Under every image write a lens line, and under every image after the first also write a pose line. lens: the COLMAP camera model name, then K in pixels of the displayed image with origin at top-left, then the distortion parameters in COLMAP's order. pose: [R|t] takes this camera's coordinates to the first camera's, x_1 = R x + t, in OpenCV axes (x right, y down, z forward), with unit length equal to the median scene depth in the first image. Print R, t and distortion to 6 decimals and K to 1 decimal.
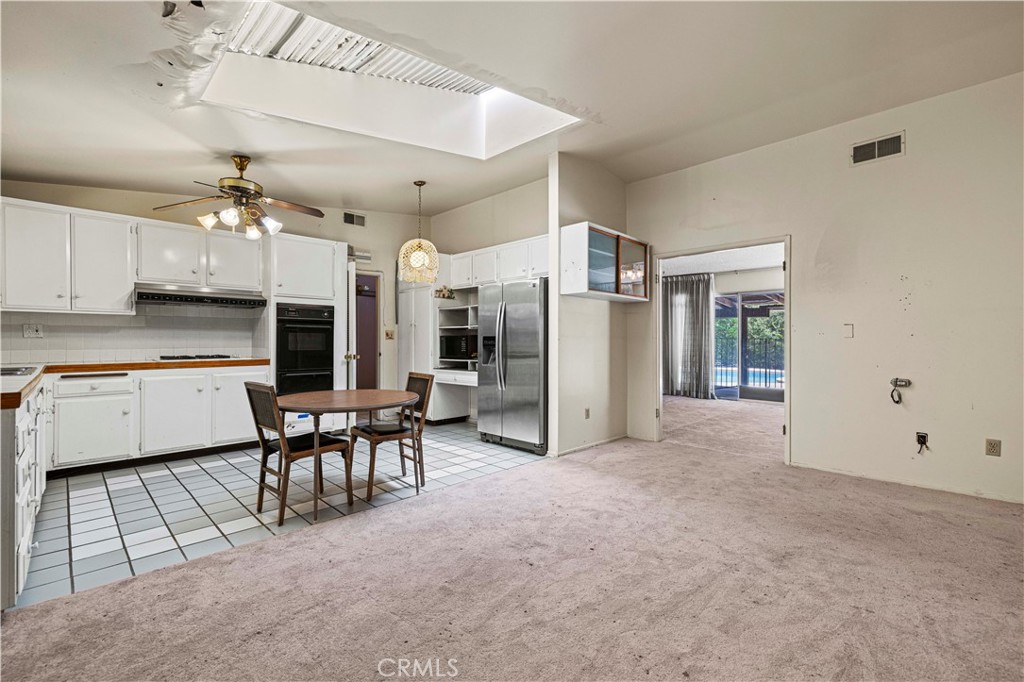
lens RADIAL K [[442.7, 0, 512.0], [0, 442.7, 341.0], [0, 0, 1]] dist [0.000213, -0.000043]
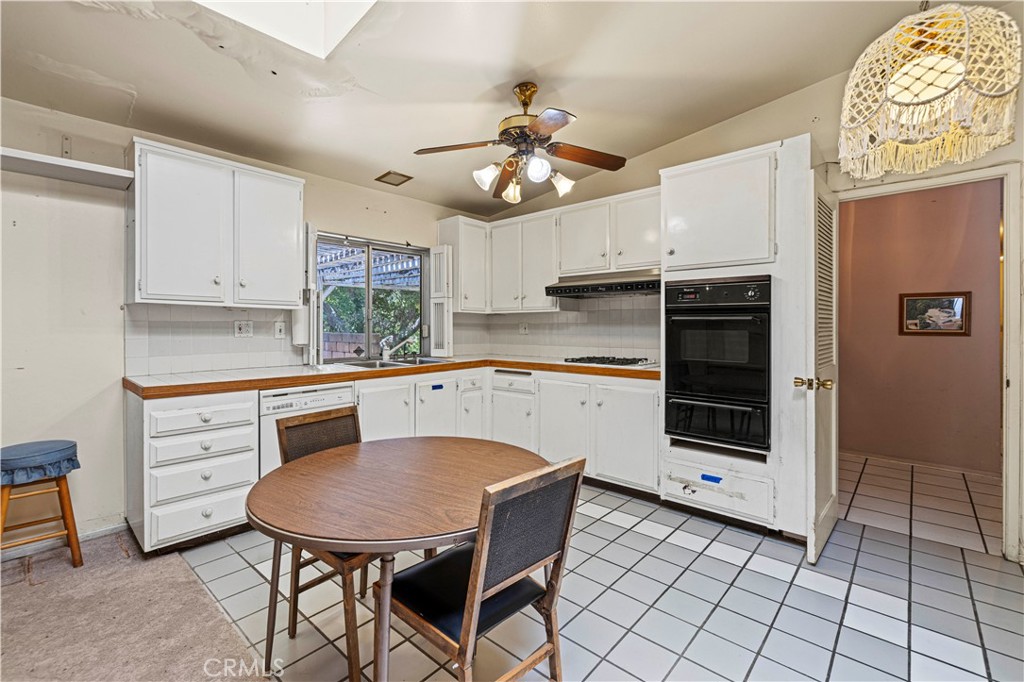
lens RADIAL K [[449.3, 0, 511.3], [0, 449.3, 326.1], [0, 0, 1]] dist [0.000715, 0.000095]
pose [[0.050992, -0.002802, -0.998695, 0.098830], [-0.002105, 0.999994, -0.002914, -0.024177], [0.998697, 0.002251, 0.050986, 0.829850]]
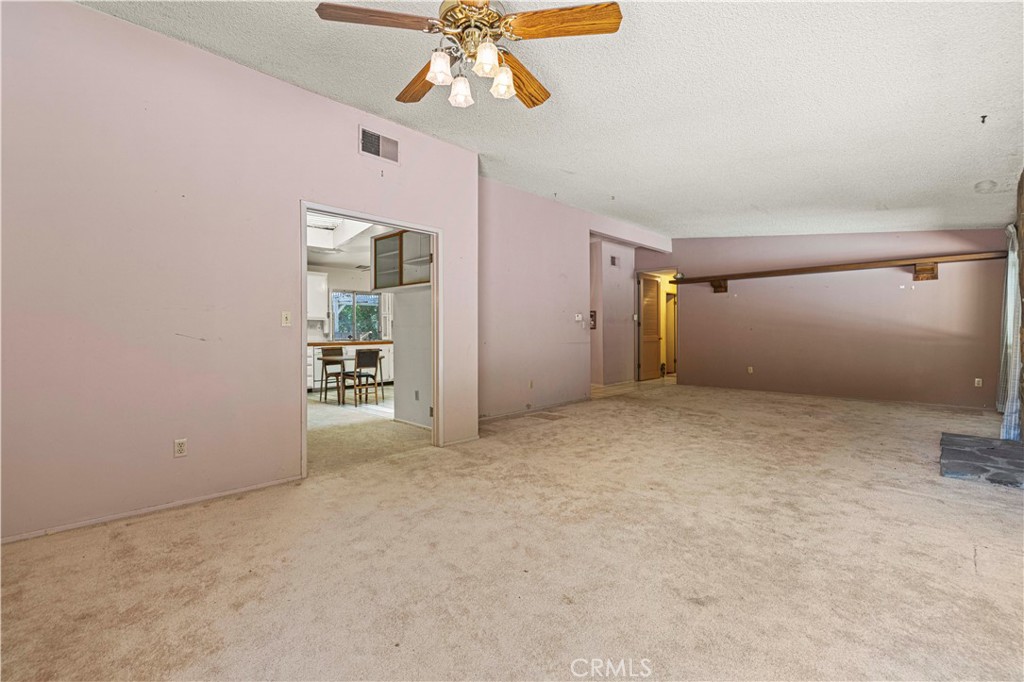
lens RADIAL K [[449.9, 0, 508.4], [0, 449.9, 337.8], [0, 0, 1]] dist [0.001949, -0.000012]
pose [[0.000999, 0.010296, -0.999946, 1.434267], [0.003239, 0.999942, 0.010299, 0.010025], [0.999994, -0.003250, 0.000965, 1.363832]]
